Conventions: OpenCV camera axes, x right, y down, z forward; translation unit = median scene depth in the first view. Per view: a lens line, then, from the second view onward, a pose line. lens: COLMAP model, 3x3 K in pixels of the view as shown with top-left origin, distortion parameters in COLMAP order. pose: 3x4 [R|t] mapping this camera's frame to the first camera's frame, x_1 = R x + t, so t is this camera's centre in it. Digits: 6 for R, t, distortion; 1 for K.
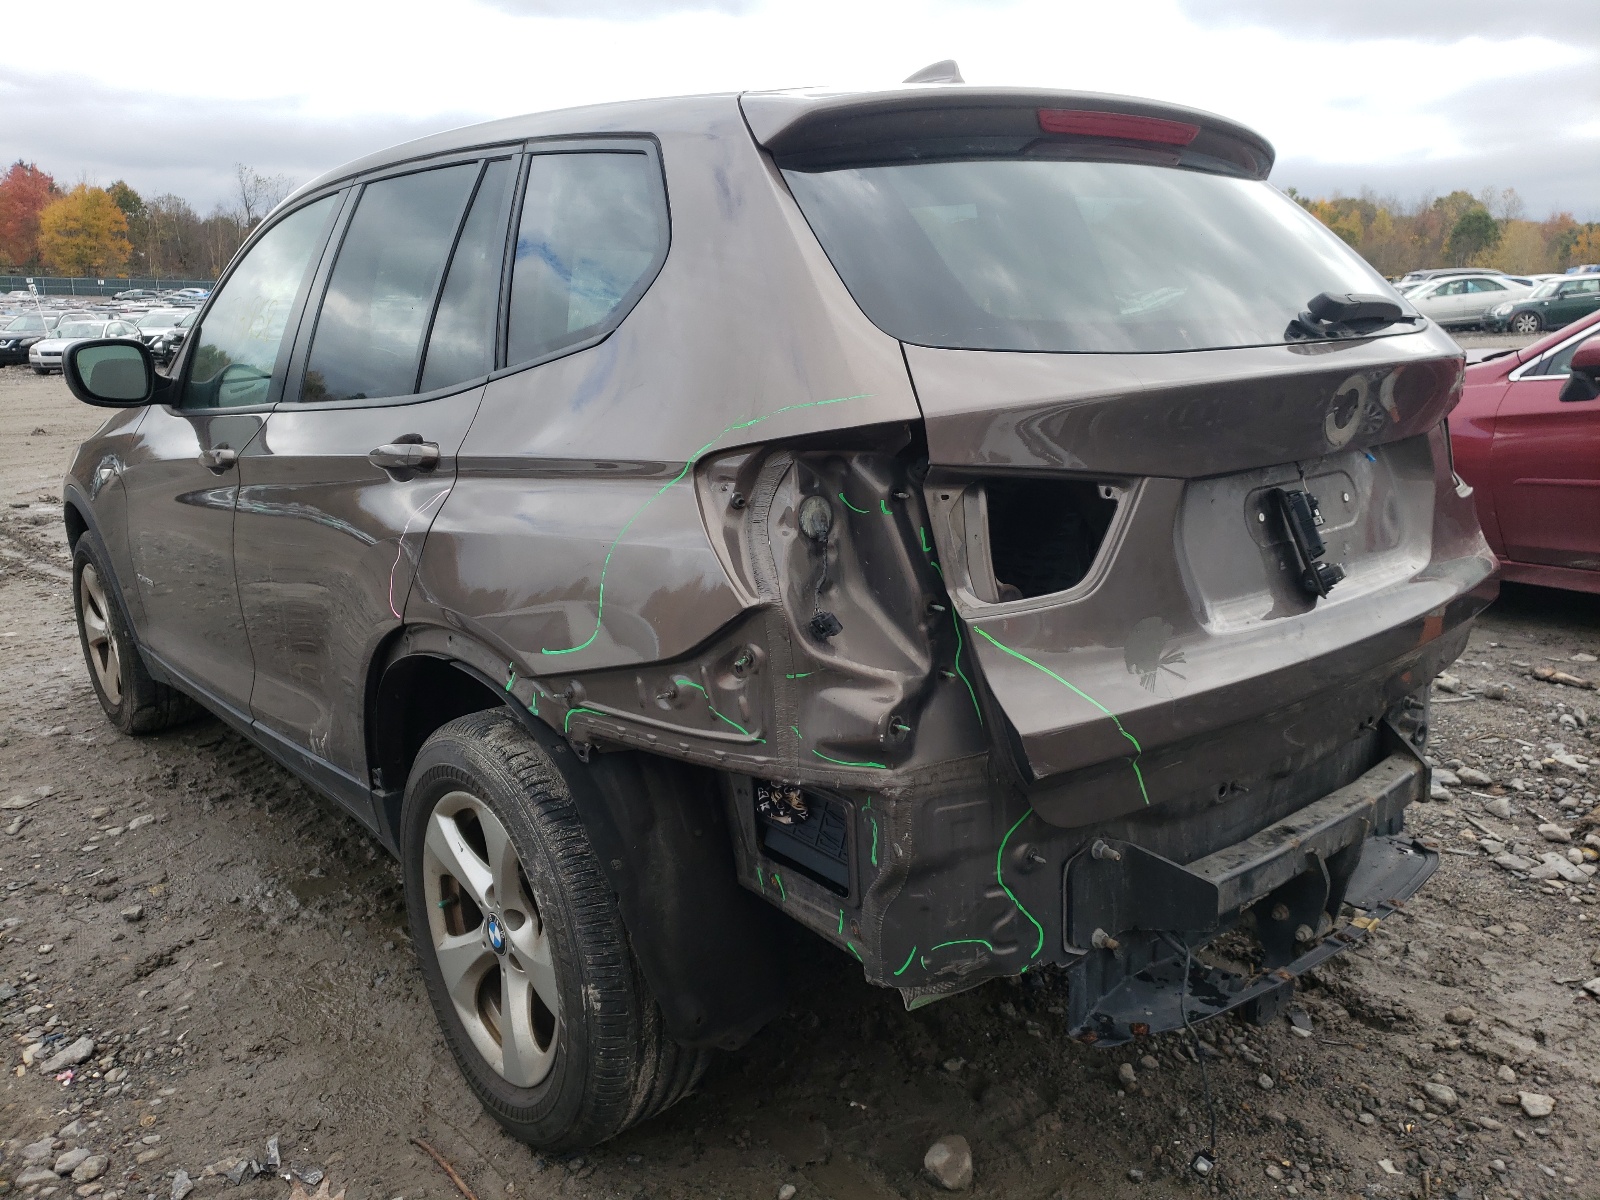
lens RADIAL K [[1216.5, 0, 811.2], [0, 1216.5, 587.0], [0, 0, 1]] dist [0.020297, -0.013468]
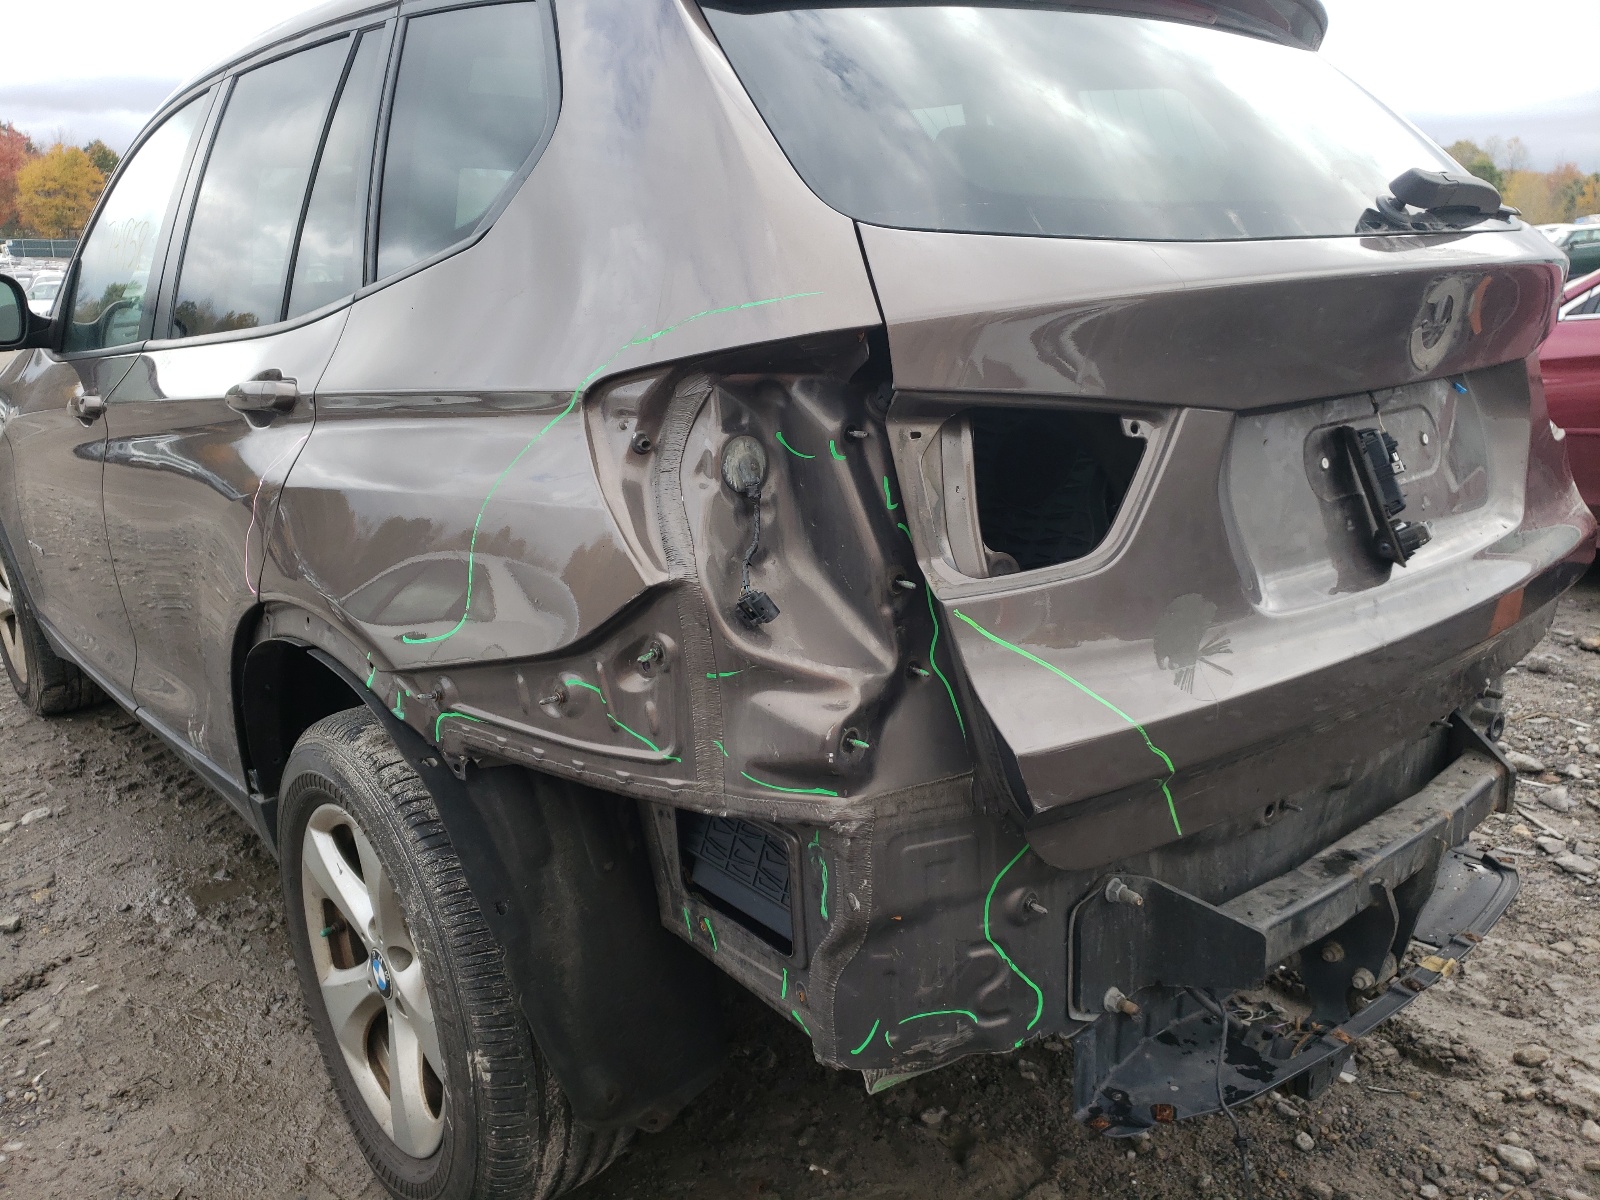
lens RADIAL K [[1216.5, 0, 786.3], [0, 1216.5, 607.5], [0, 0, 1]] dist [0.020297, -0.013468]
pose [[0.999917, -0.003796, -0.012345, 0.030857], [0.004380, 0.998856, 0.047608, -0.003492], [0.012151, -0.047658, 0.998790, 0.194161]]
